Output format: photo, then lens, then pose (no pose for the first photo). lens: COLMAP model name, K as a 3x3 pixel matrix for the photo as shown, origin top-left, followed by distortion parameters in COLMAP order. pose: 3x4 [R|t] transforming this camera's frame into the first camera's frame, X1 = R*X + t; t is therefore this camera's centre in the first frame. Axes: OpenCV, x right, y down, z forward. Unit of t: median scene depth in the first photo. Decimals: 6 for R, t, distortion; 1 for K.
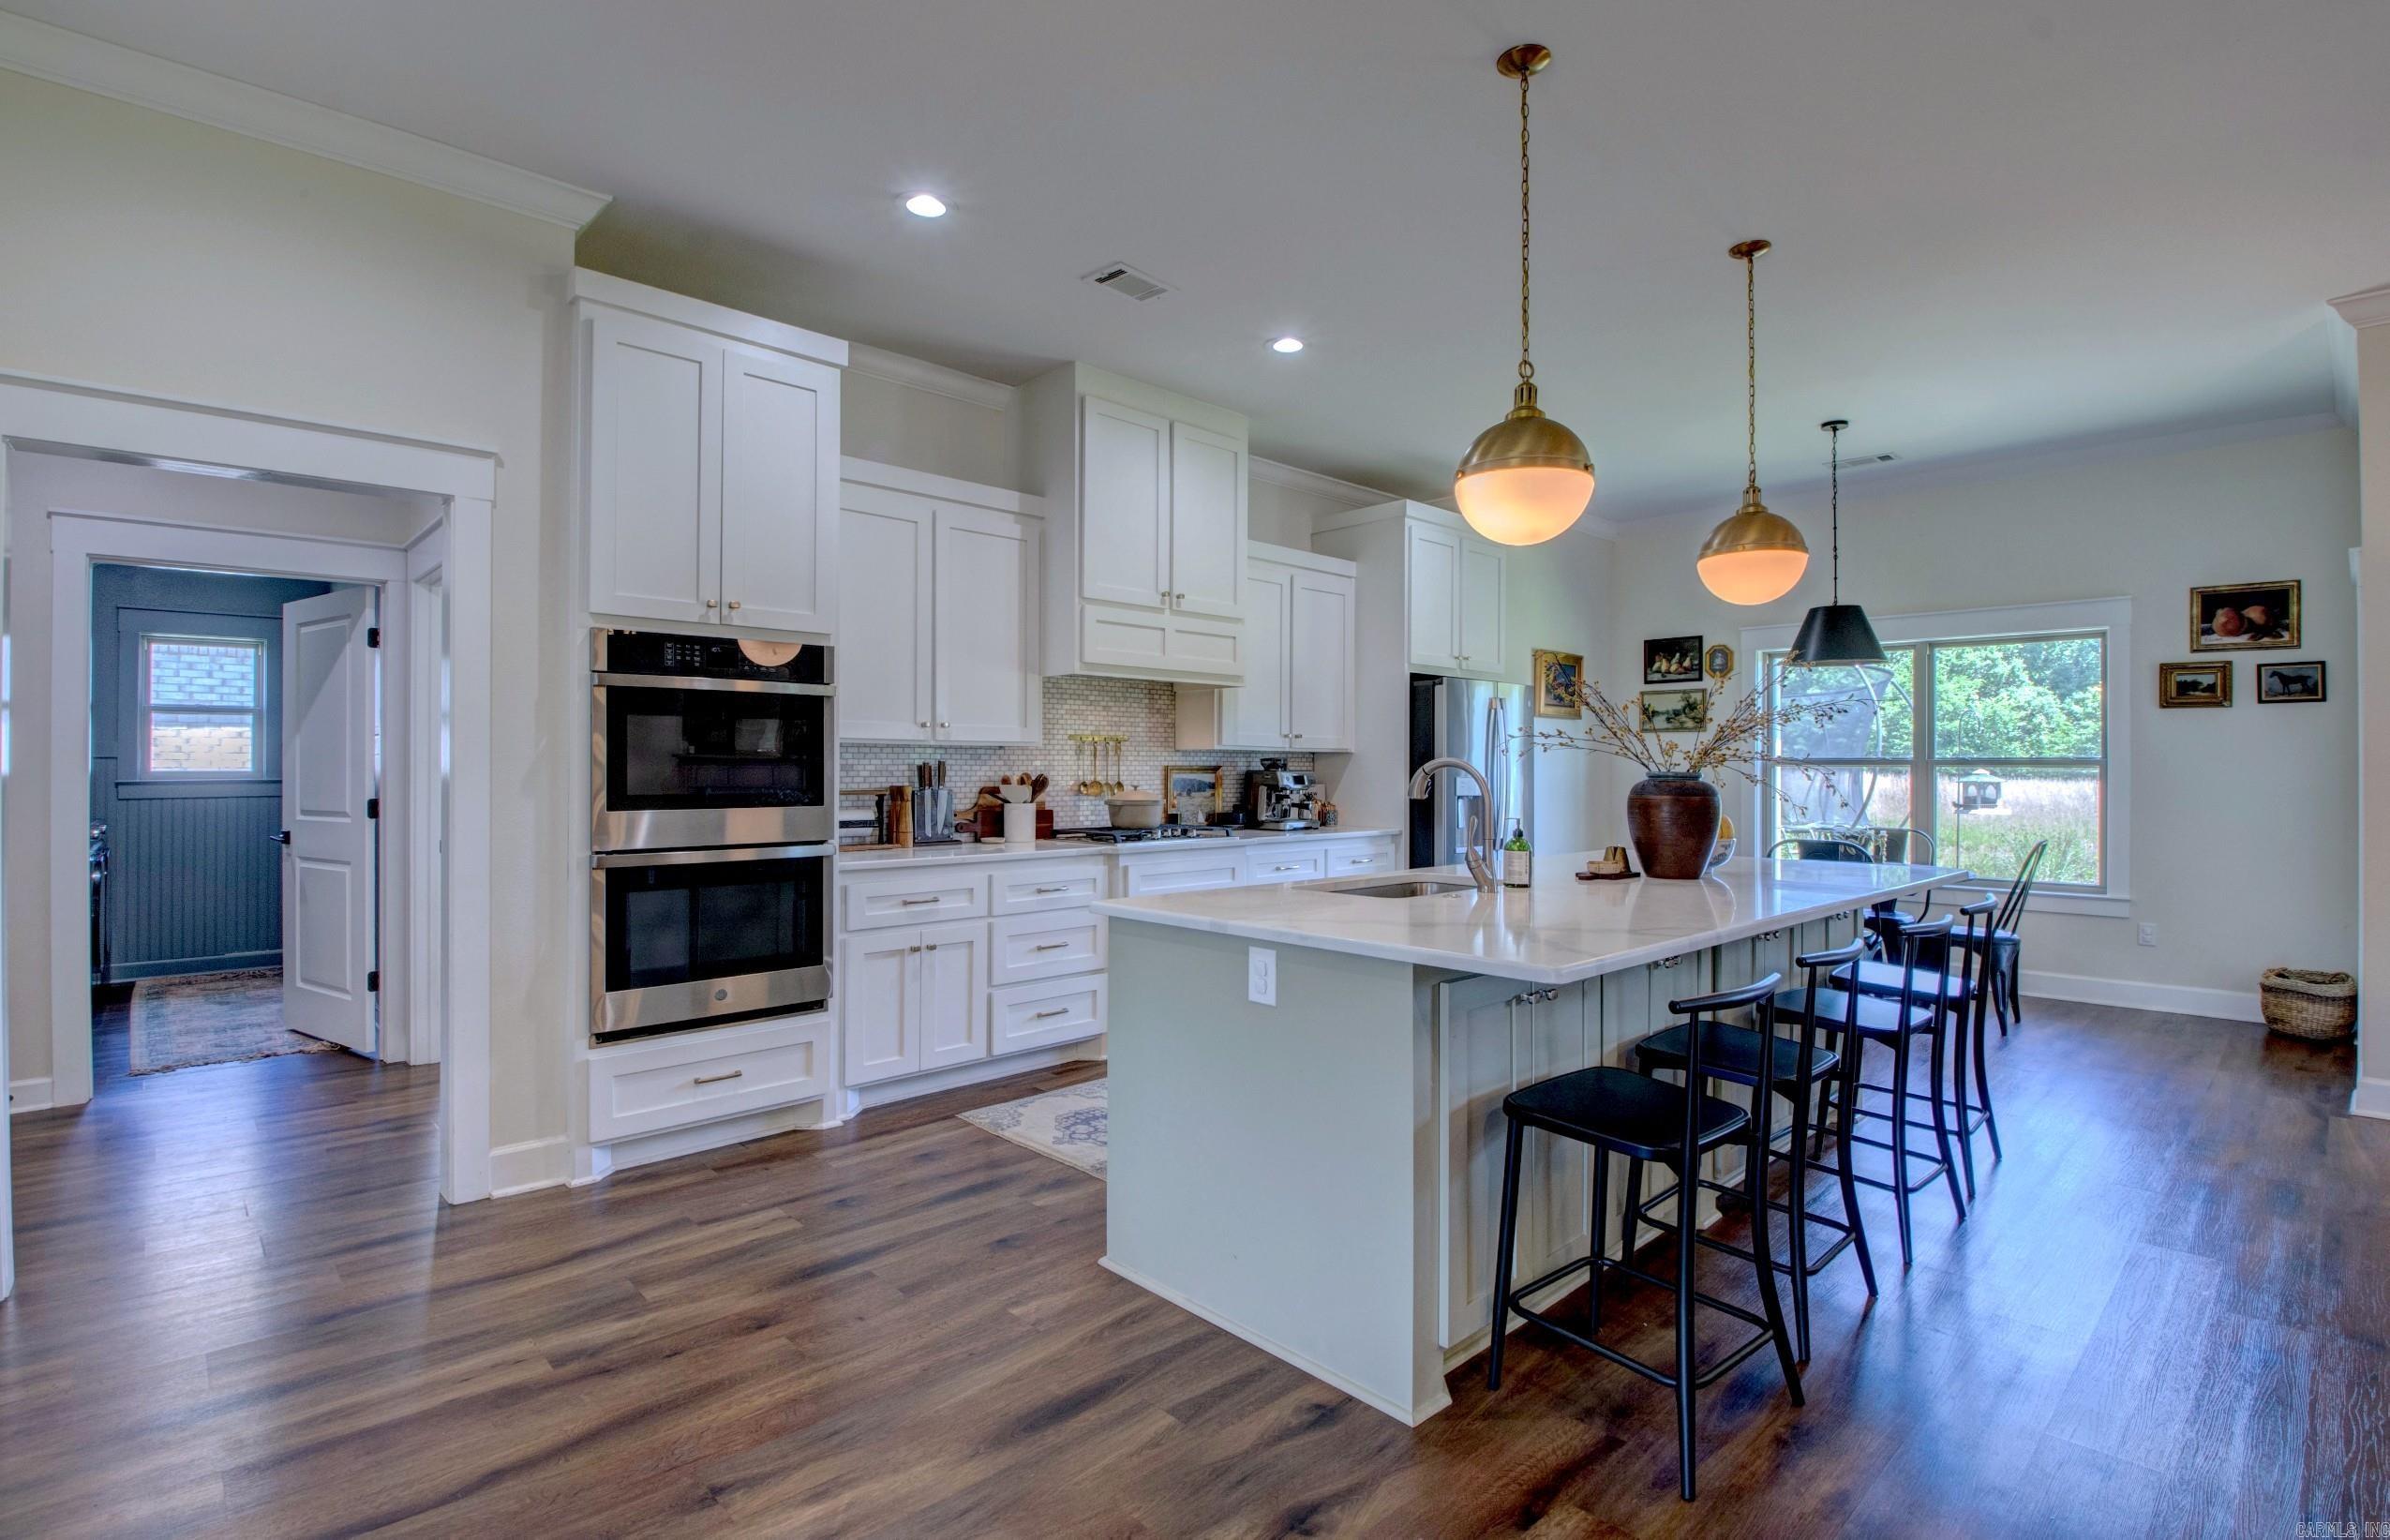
lens RADIAL K [[1117.3, 0, 1188.8], [0, 1117.3, 766.7], [0, 0, 1]] dist [-0.000991, -0.014189]
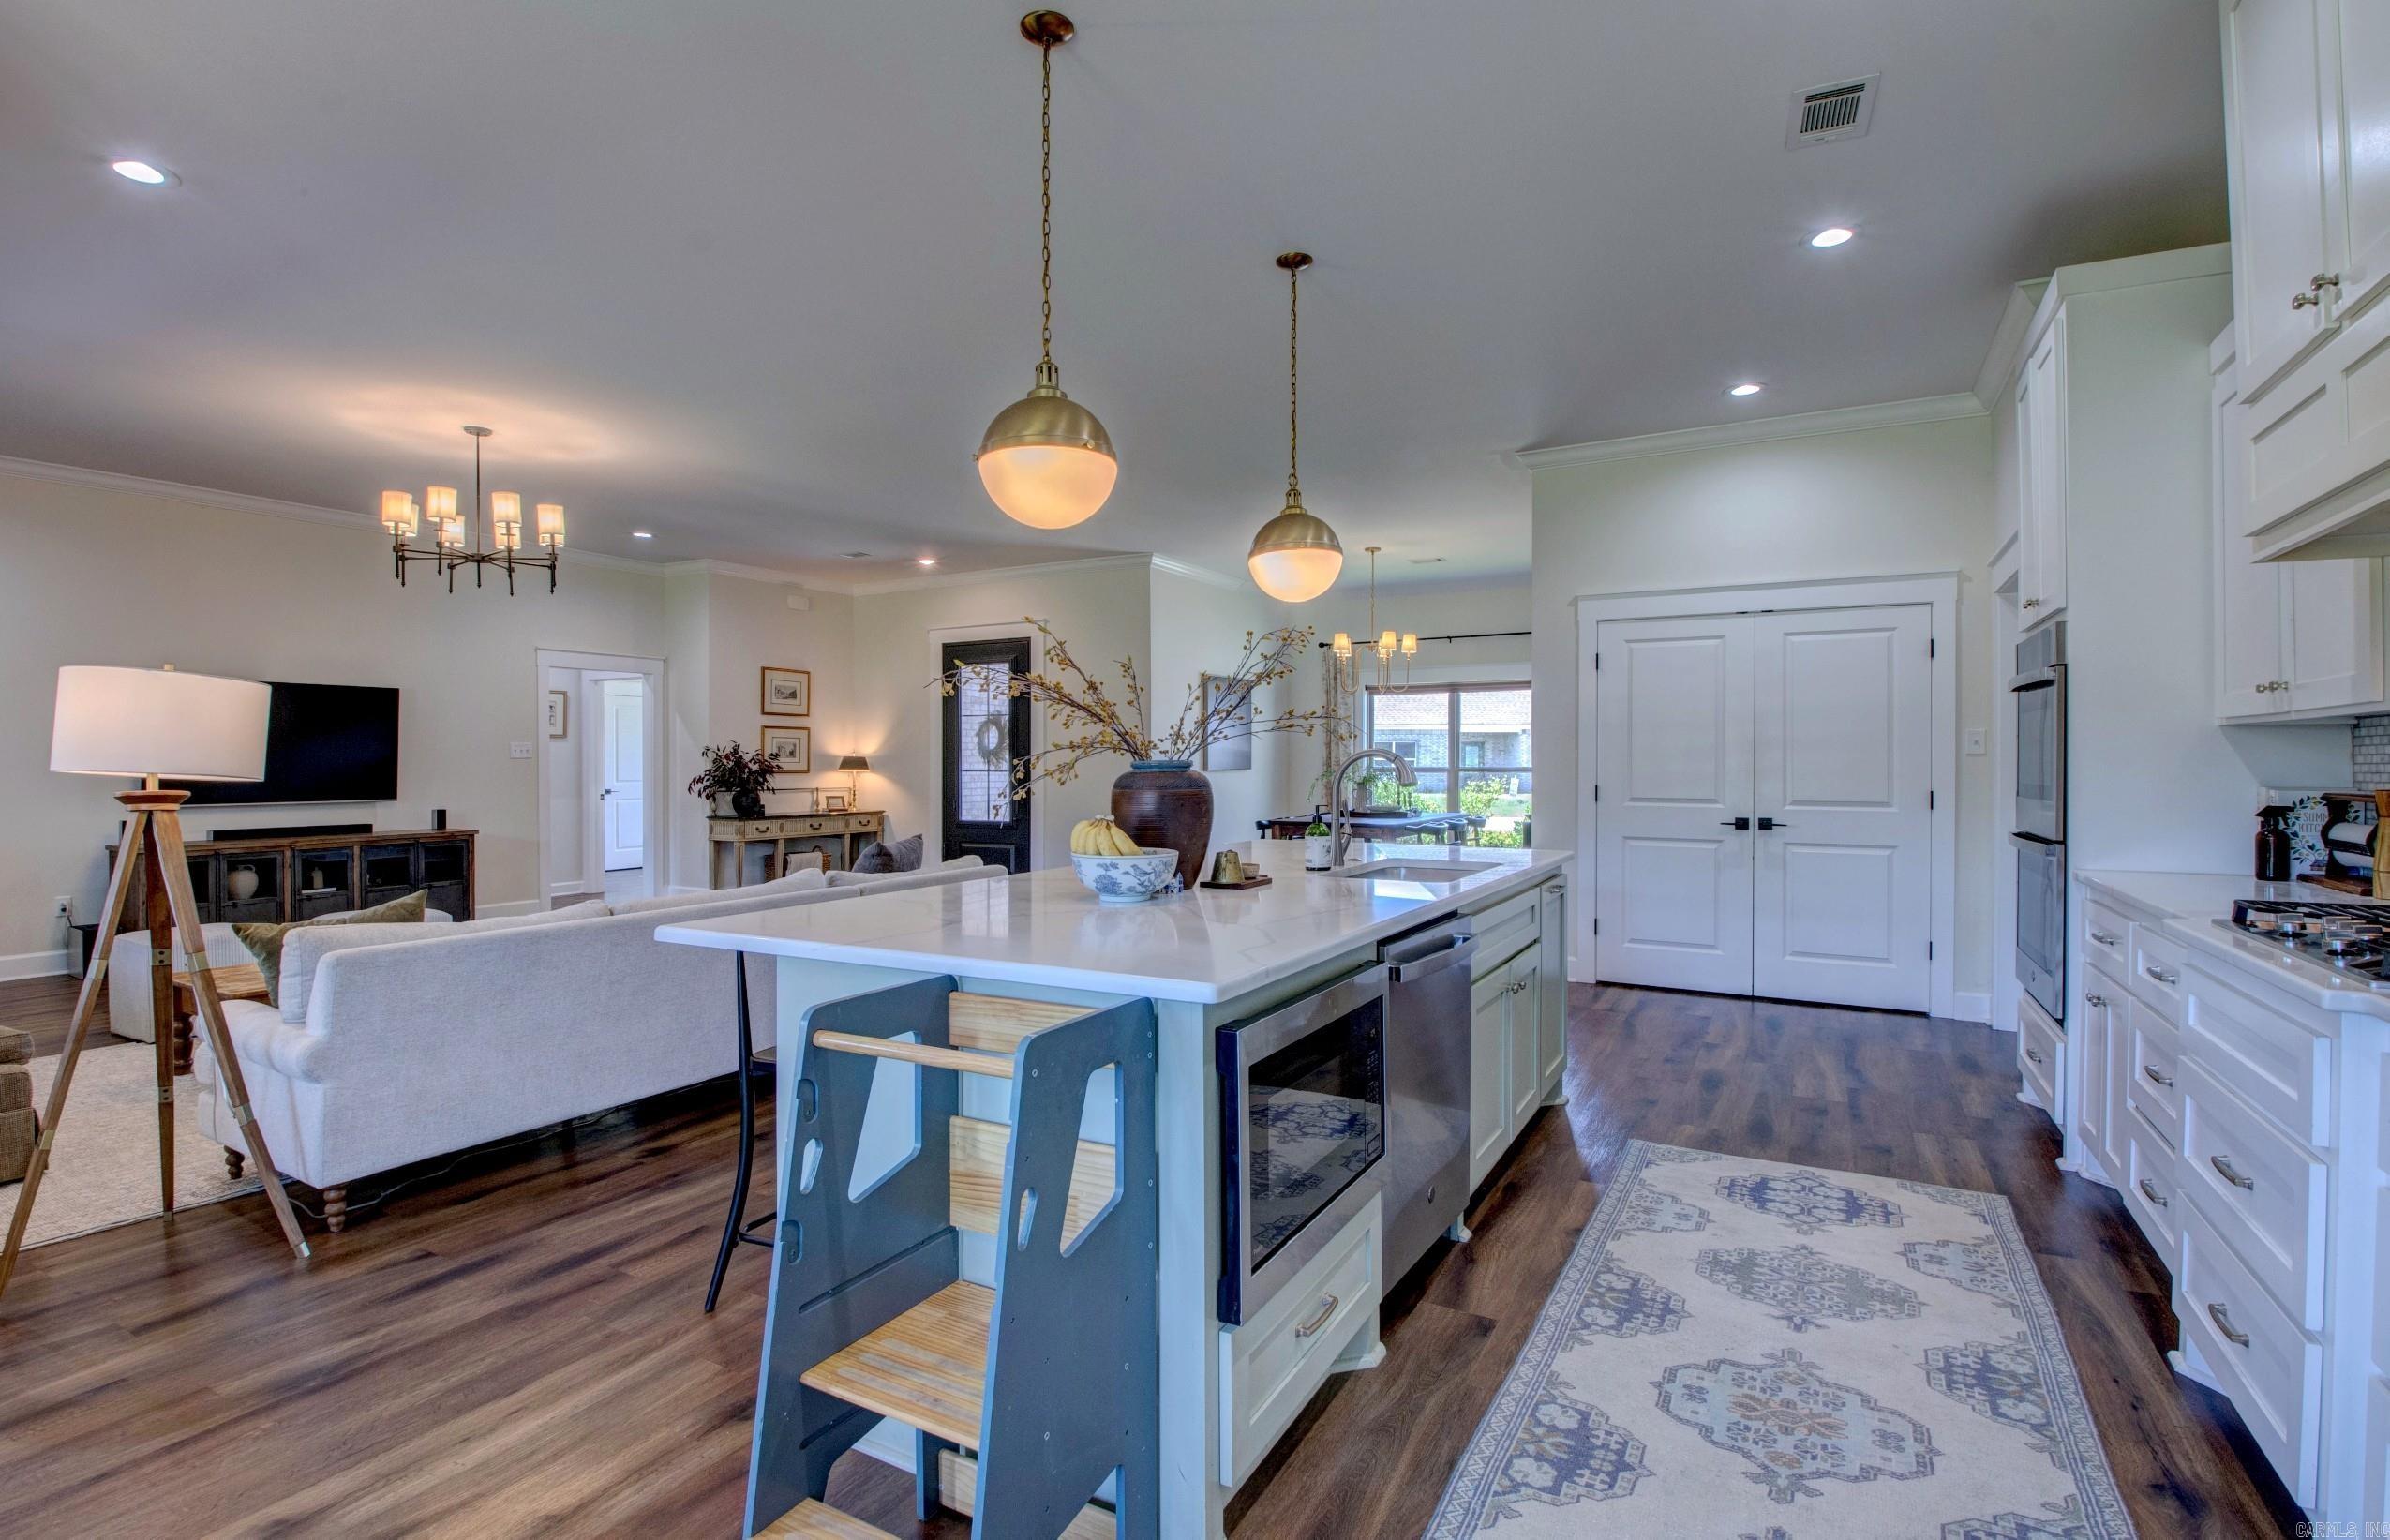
lens RADIAL K [[1117.3, 0, 1177.1], [0, 1117.3, 761.6], [0, 0, 1]] dist [-0.000991, -0.014189]
pose [[-0.957298, -0.003071, -0.289088, 0.463842], [-0.002708, 0.999995, -0.001654, 0.004537], [0.289092, -0.000800, -0.957301, 1.255398]]
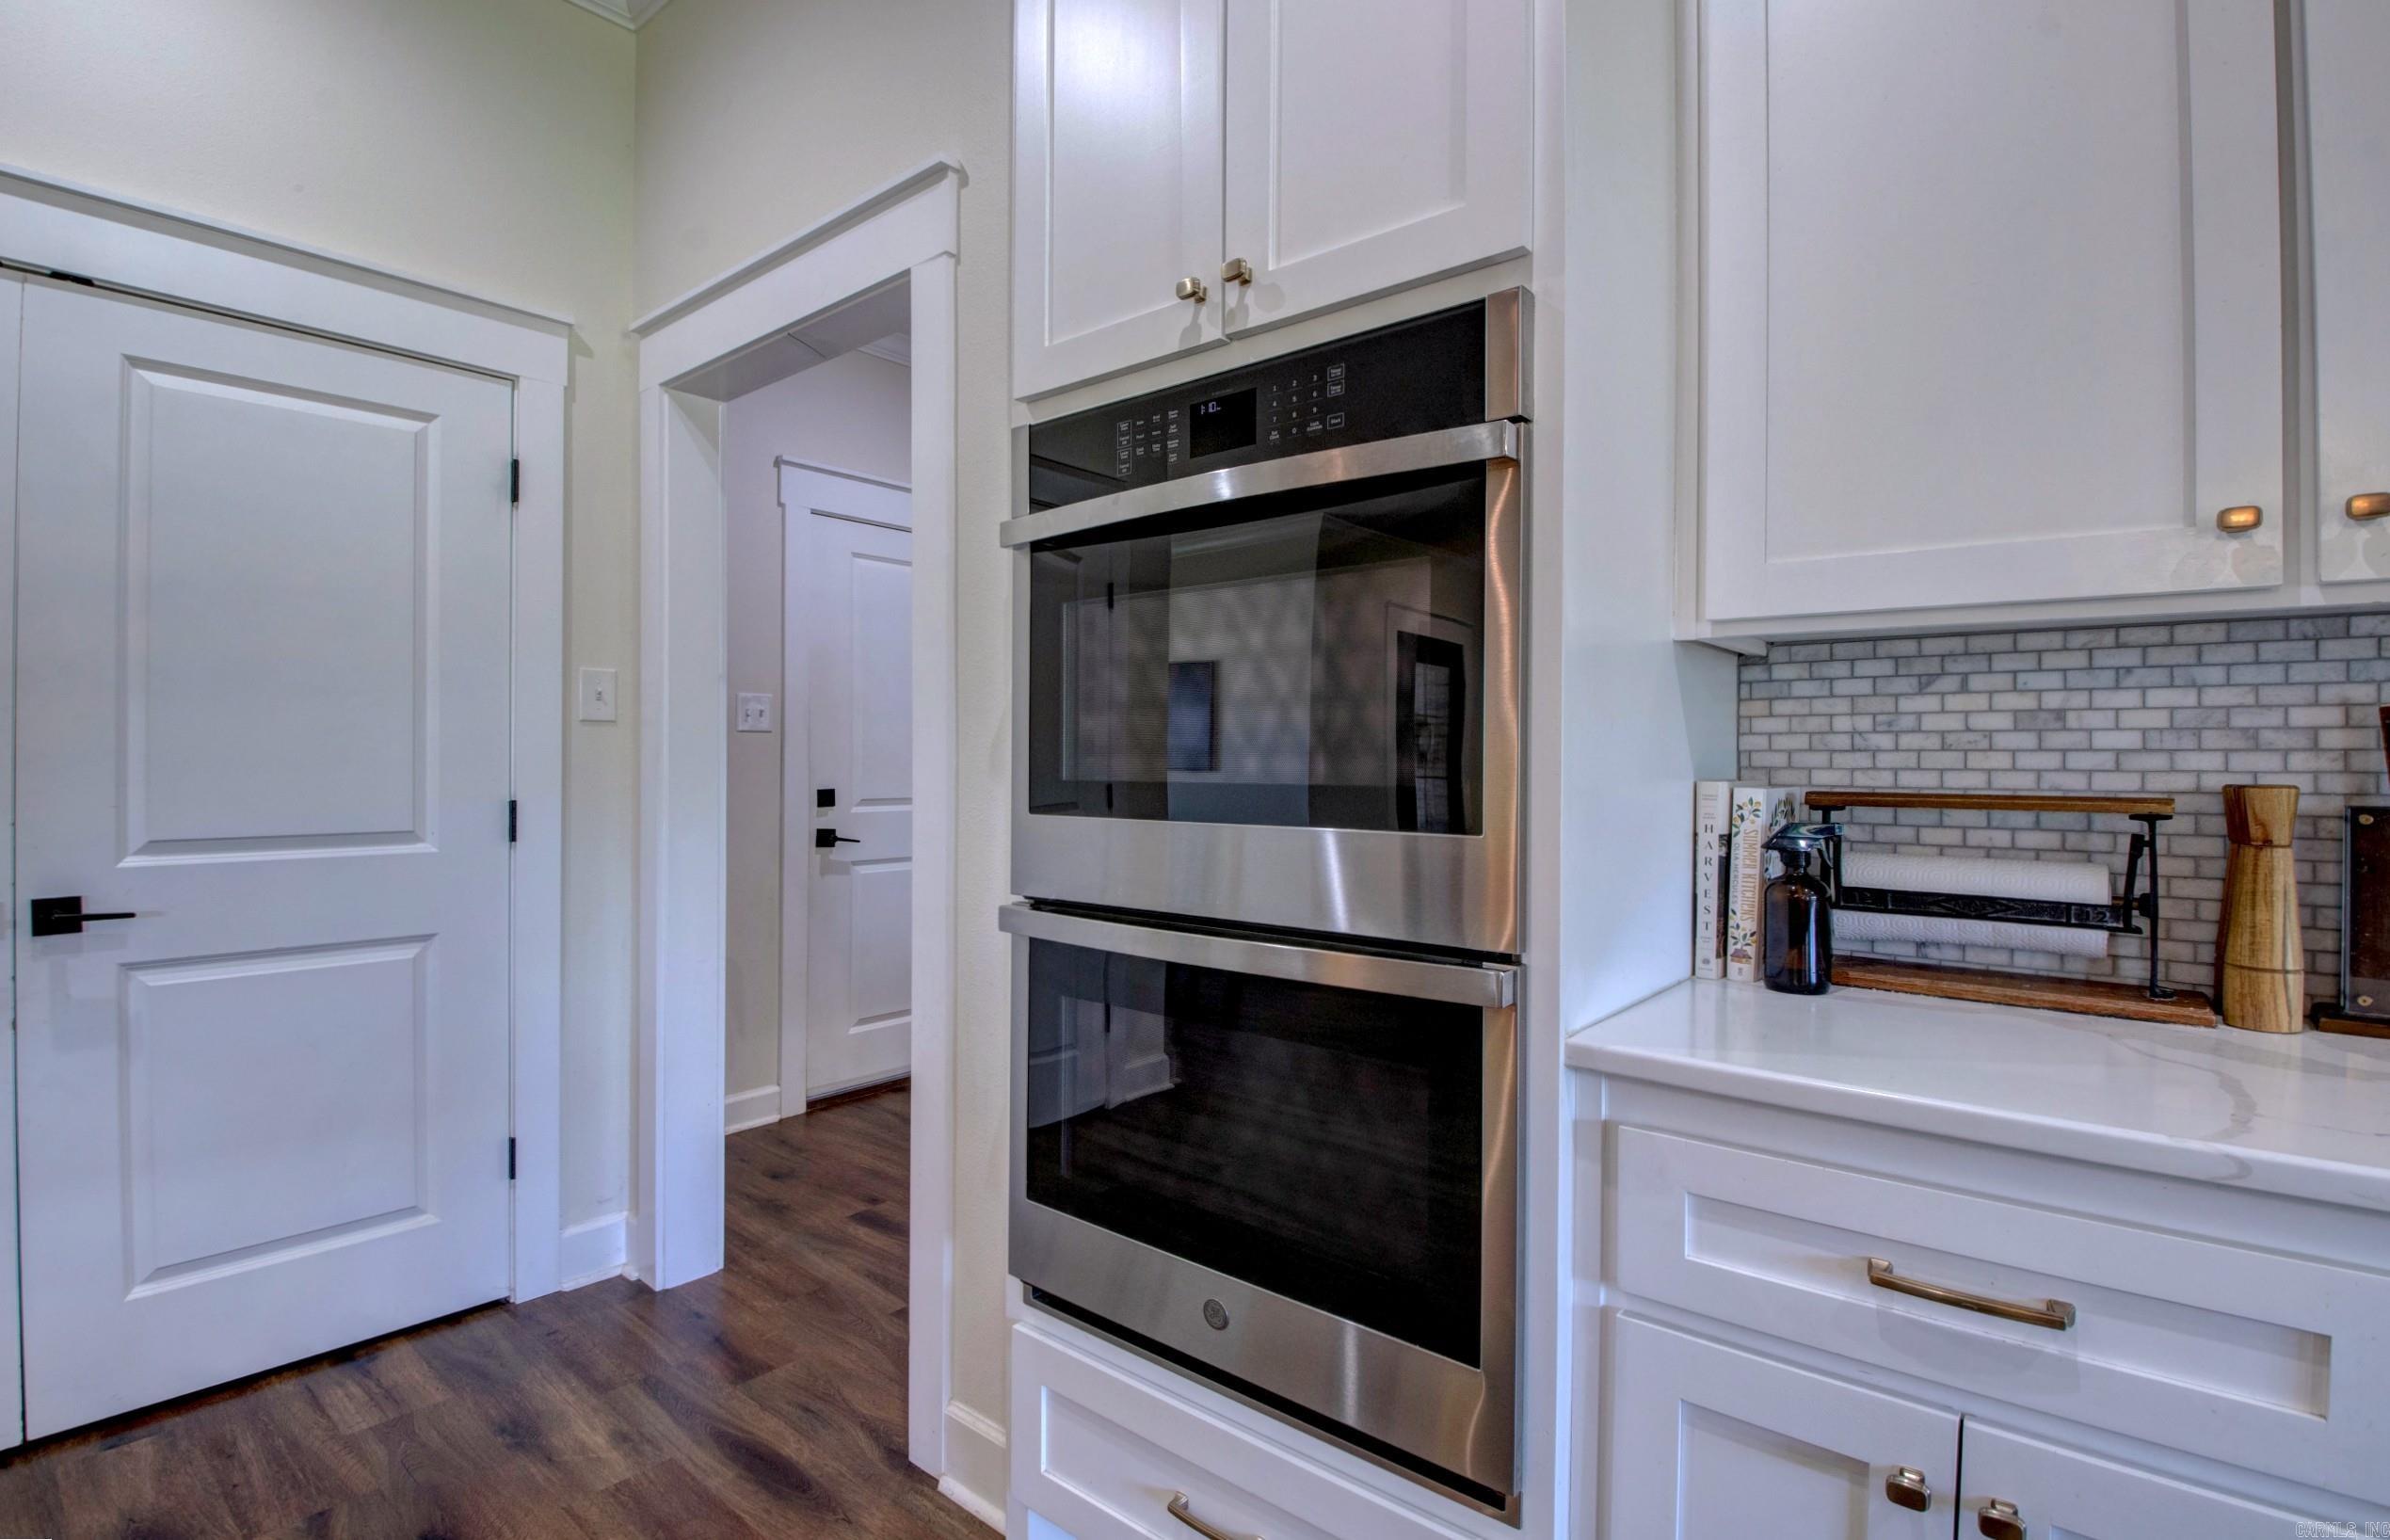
lens RADIAL K [[1117.2, 0, 1190.0], [0, 1117.2, 769.6], [0, 0, 1]] dist [-0.000991, -0.014189]
pose [[0.115173, 0.004008, -0.993337, -0.031604], [-0.004023, 0.999986, 0.003568, 0.012762], [0.993337, 0.003585, 0.115188, 0.674166]]
